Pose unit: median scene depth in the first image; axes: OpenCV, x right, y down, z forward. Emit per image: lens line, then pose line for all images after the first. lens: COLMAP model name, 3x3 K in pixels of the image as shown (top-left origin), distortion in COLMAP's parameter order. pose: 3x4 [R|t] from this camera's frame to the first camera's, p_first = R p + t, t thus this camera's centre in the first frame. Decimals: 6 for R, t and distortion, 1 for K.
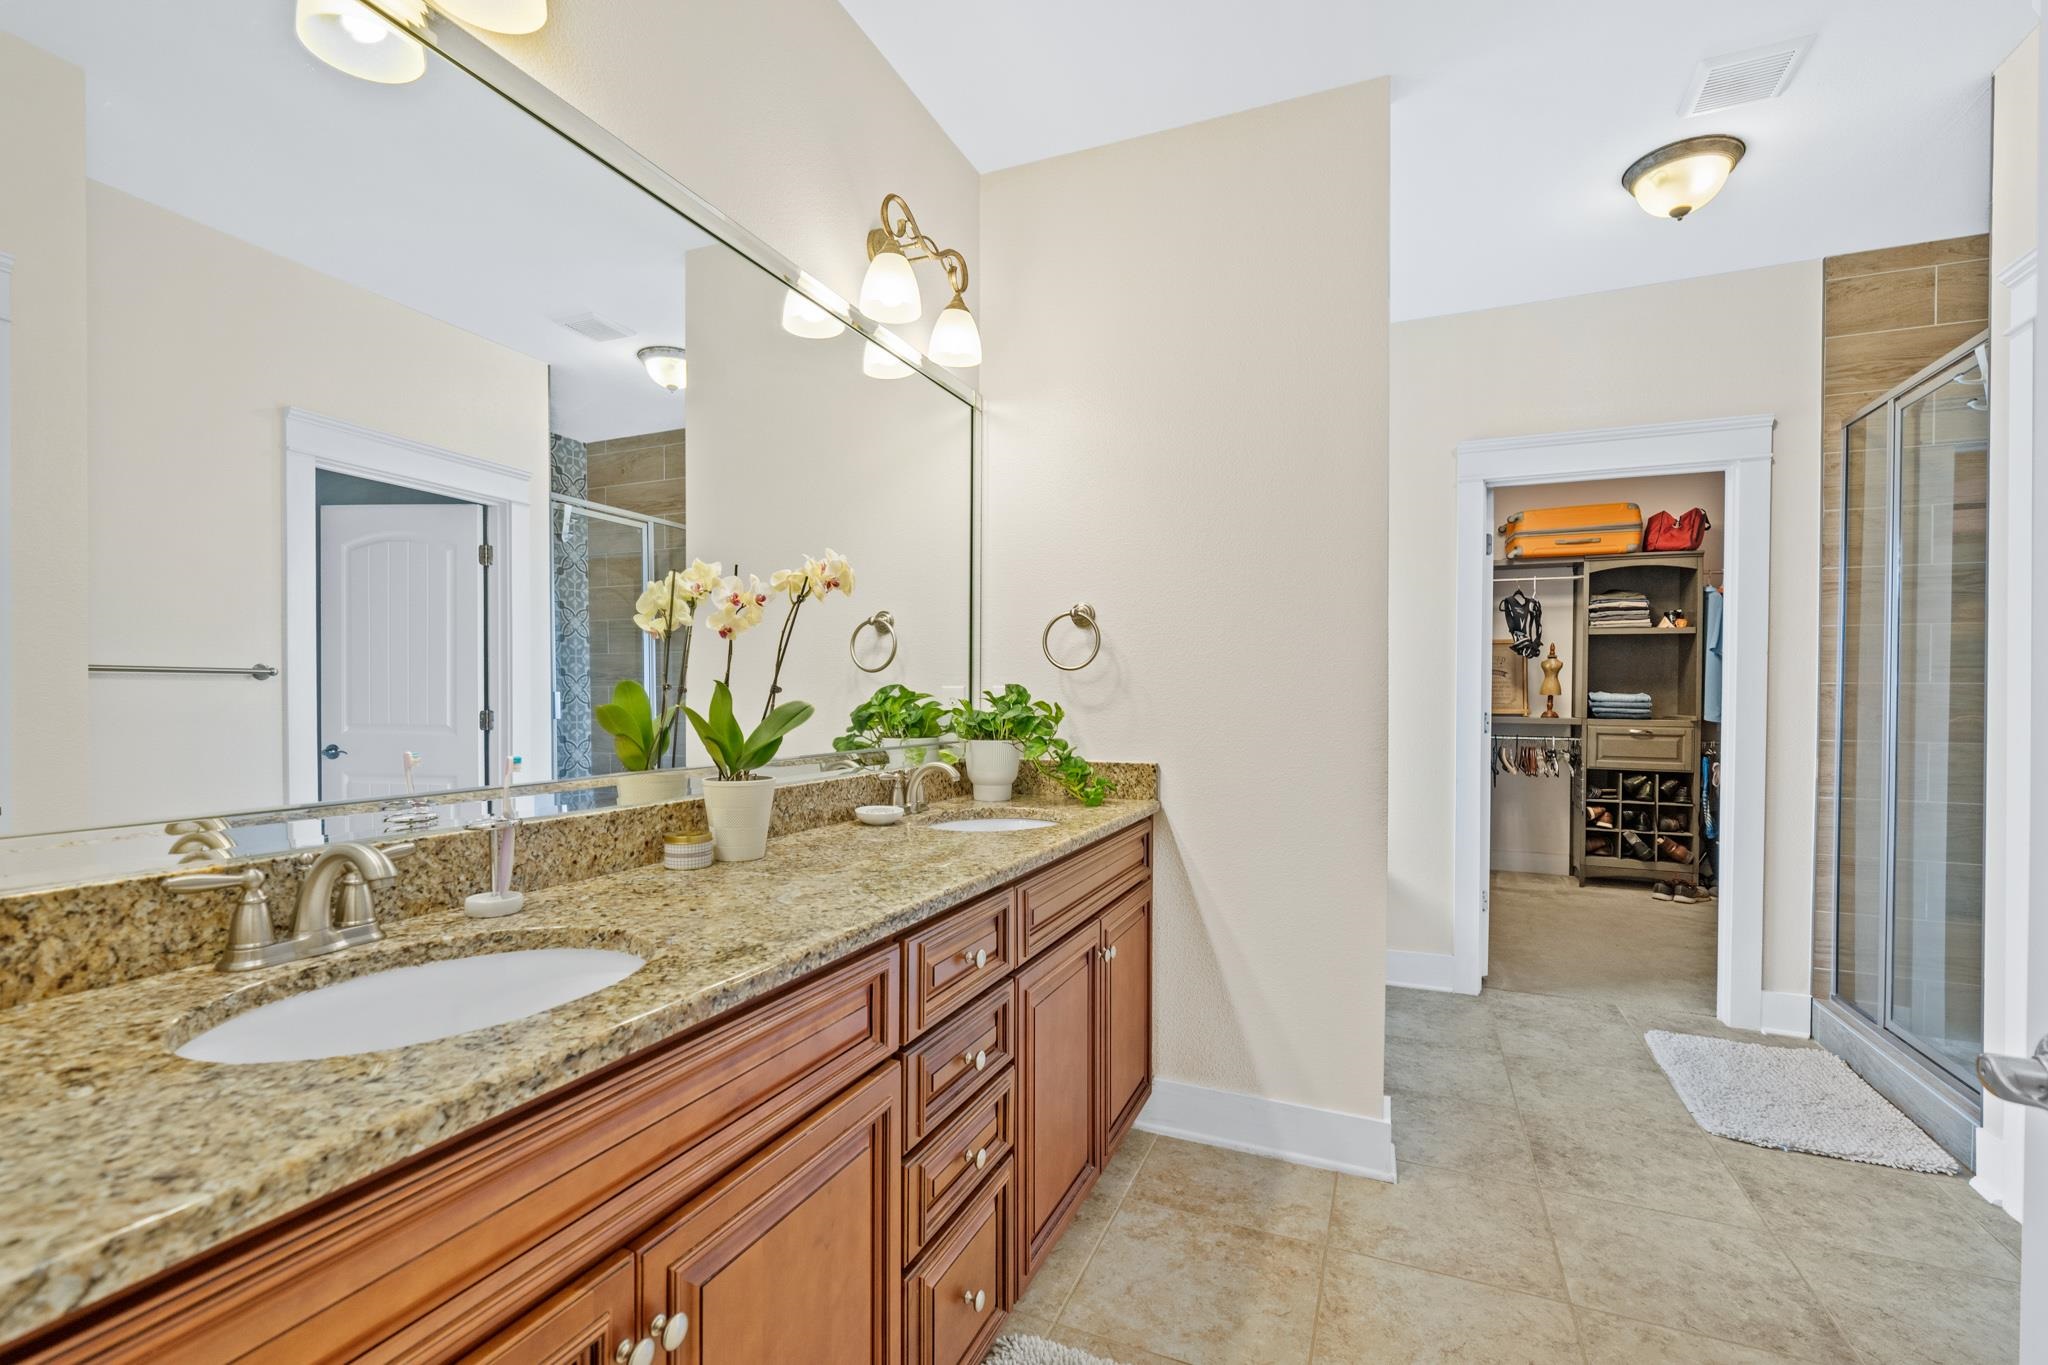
lens RADIAL K [[907.0, 0, 1015.2], [0, 907.0, 693.2], [0, 0, 1]] dist [0.000456, 0.000006]
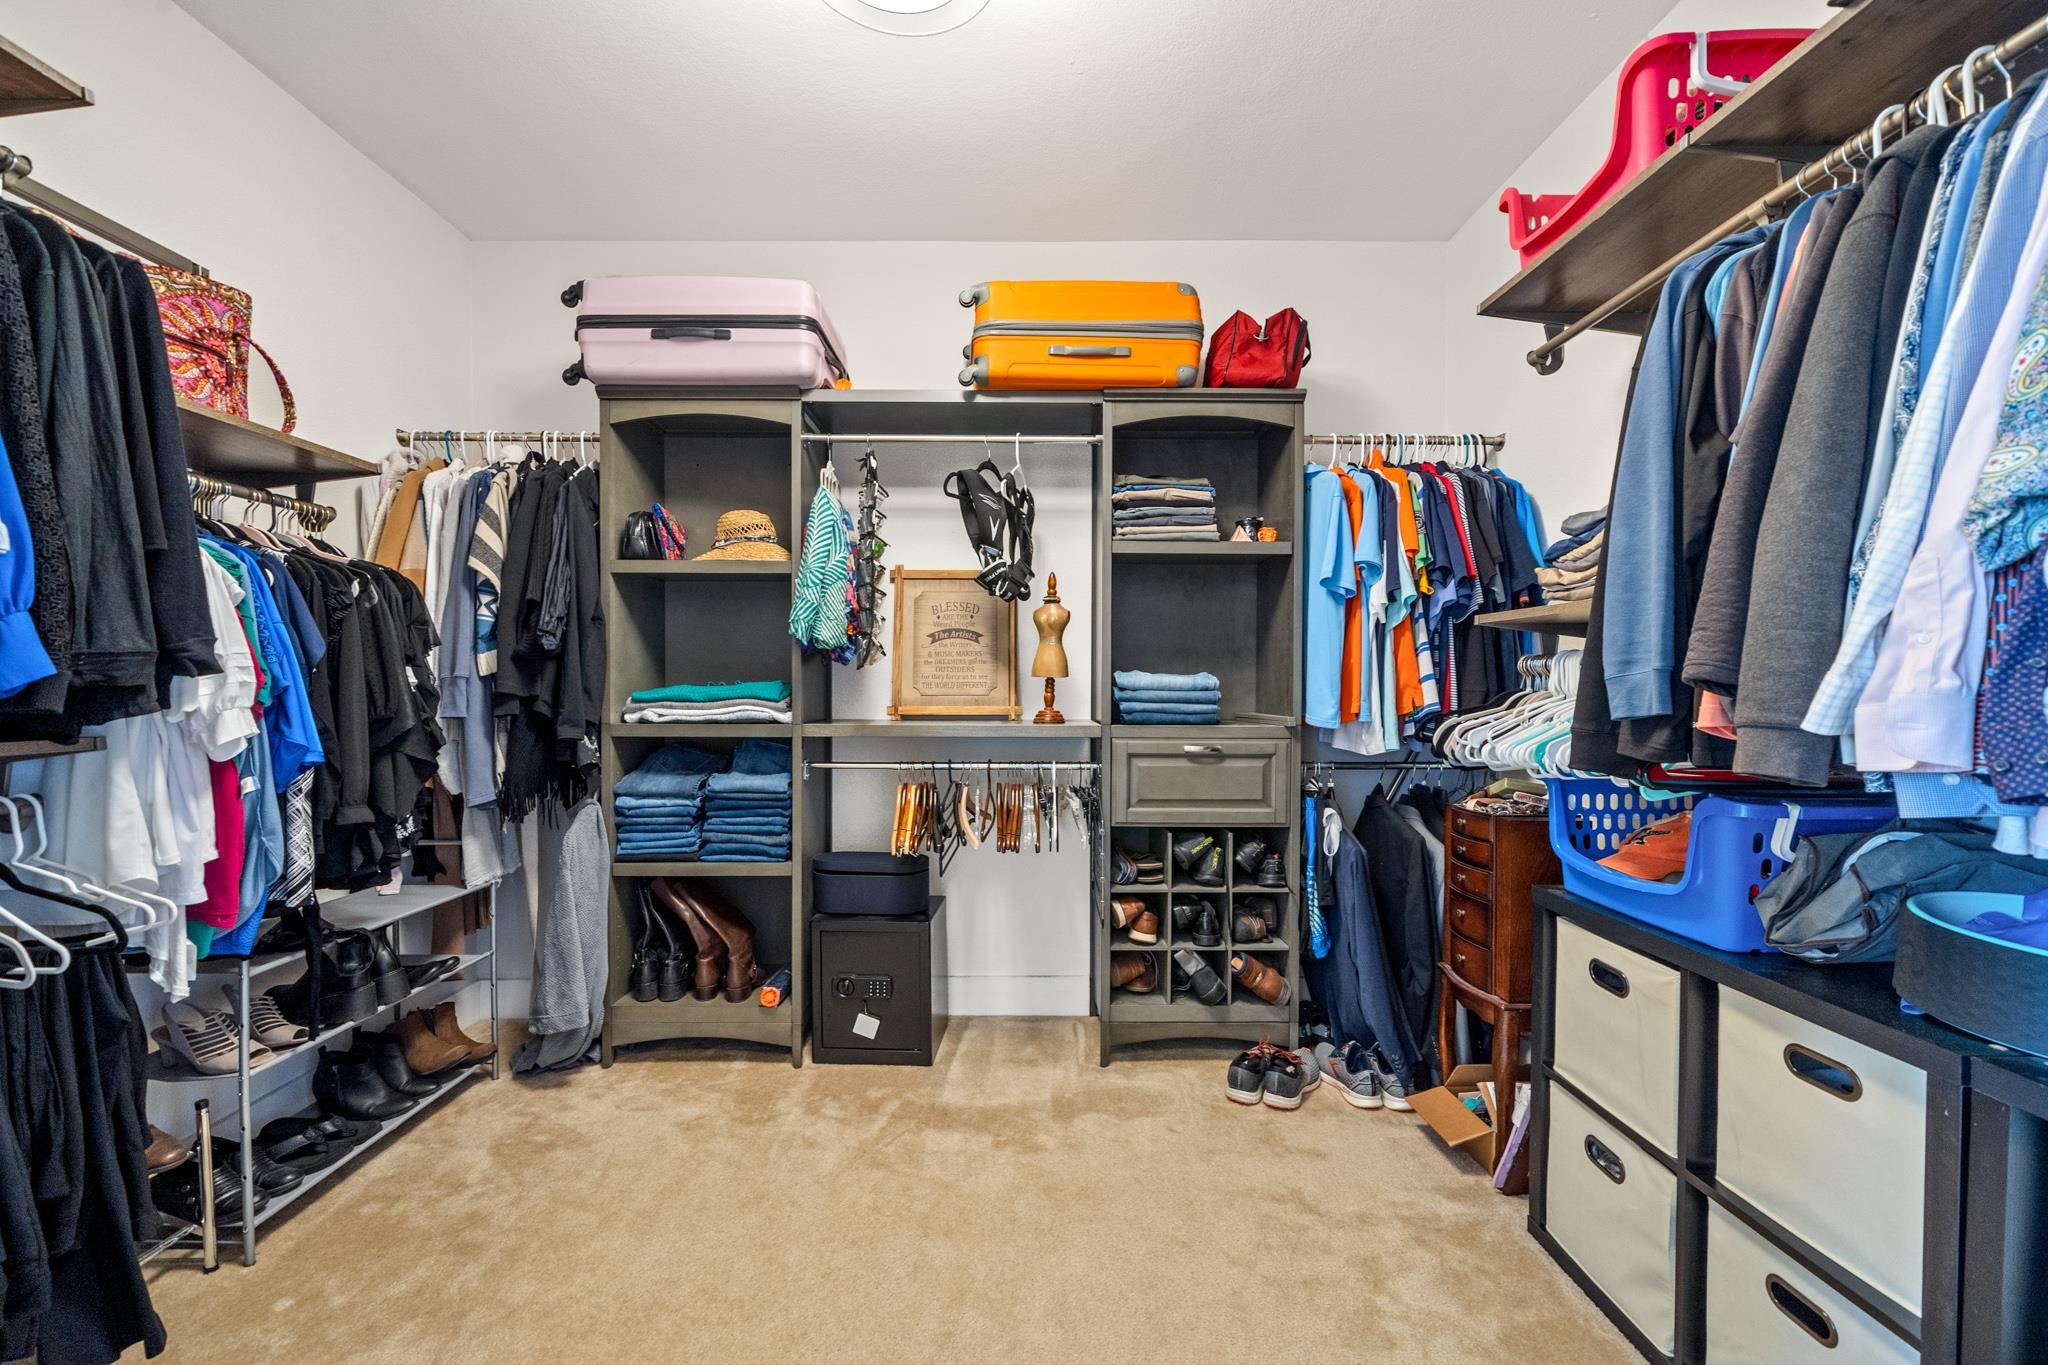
lens RADIAL K [[835.3, 0, 1029.0], [0, 835.3, 686.1], [0, 0, 1]] dist [-0.002851, -0.000235]
pose [[0.914011, -0.008076, 0.405609, 0.408375], [0.007045, 0.999967, 0.004035, 0.005010], [-0.405628, -0.000830, 0.914038, 0.607165]]
